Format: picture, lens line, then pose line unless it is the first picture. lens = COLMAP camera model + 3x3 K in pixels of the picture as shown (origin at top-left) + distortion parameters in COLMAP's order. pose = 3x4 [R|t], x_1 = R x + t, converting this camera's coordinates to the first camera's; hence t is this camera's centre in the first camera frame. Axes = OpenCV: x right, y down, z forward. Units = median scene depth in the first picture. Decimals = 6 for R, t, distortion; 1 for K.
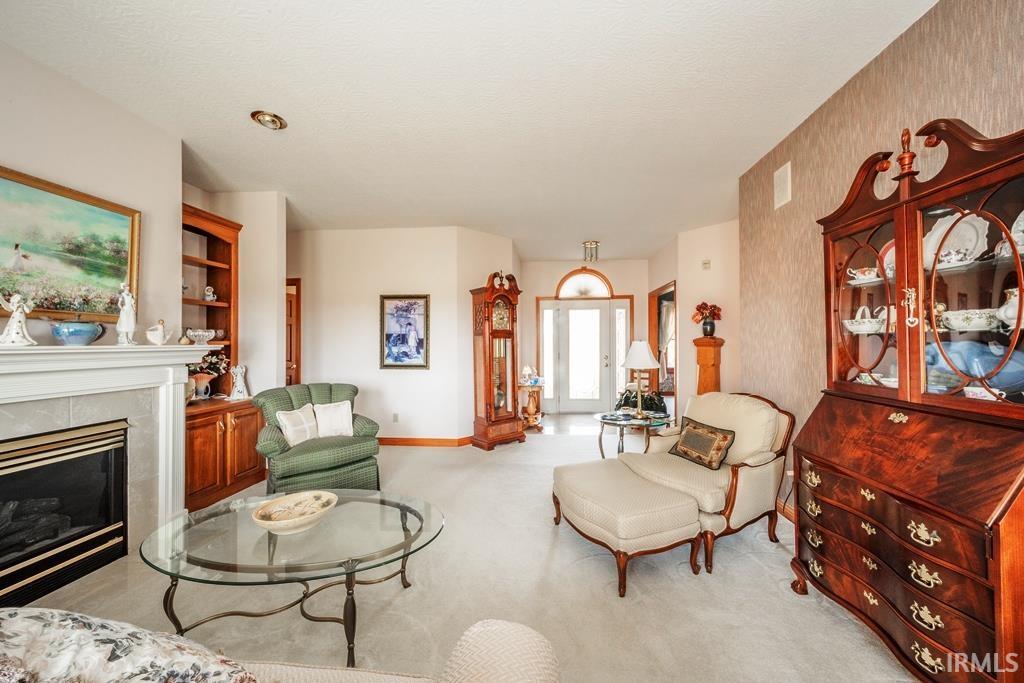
lens RADIAL K [[405.4, 0, 515.1], [0, 405.4, 336.3], [0, 0, 1]] dist [-0.000695, -0.000253]
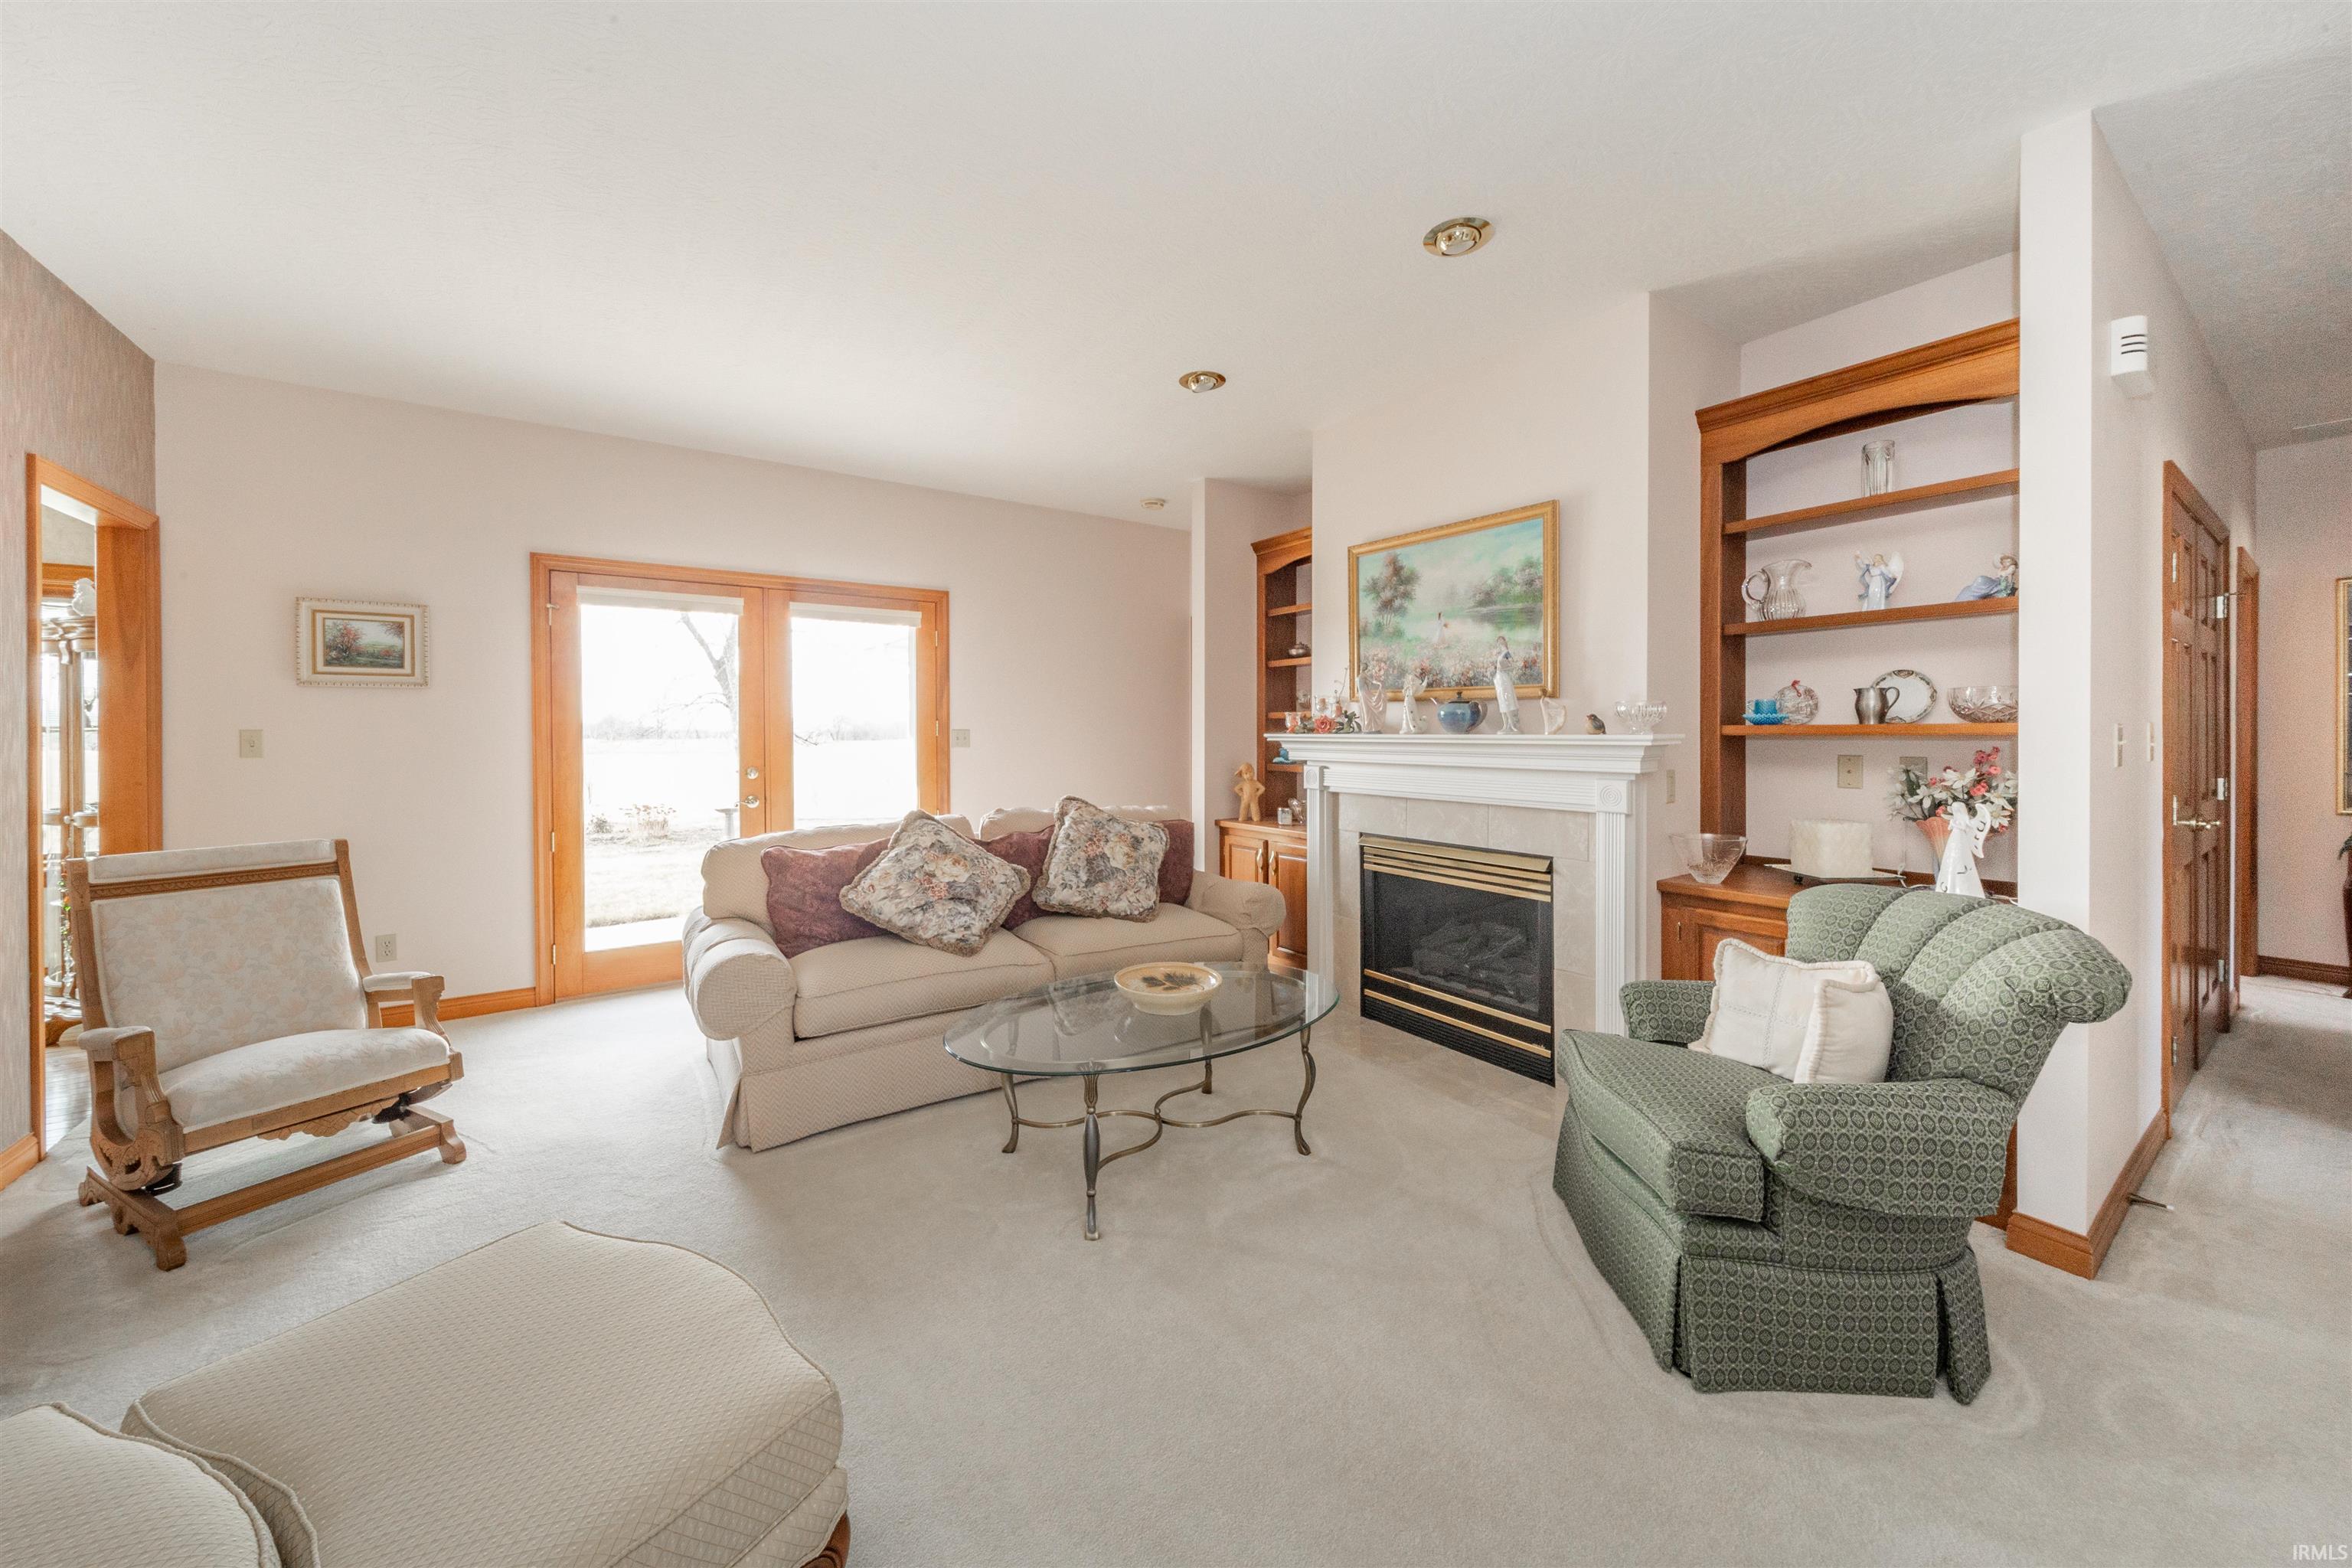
lens RADIAL K [[838.3, 0, 1172.7], [0, 838.3, 740.1], [0, 0, 1]] dist [-0.000075, -0.000001]
pose [[-0.770443, 0.010343, -0.637424, 0.263613], [0.013382, 0.999910, 0.000049, 0.025070], [0.637368, -0.008492, -0.770513, 1.673957]]
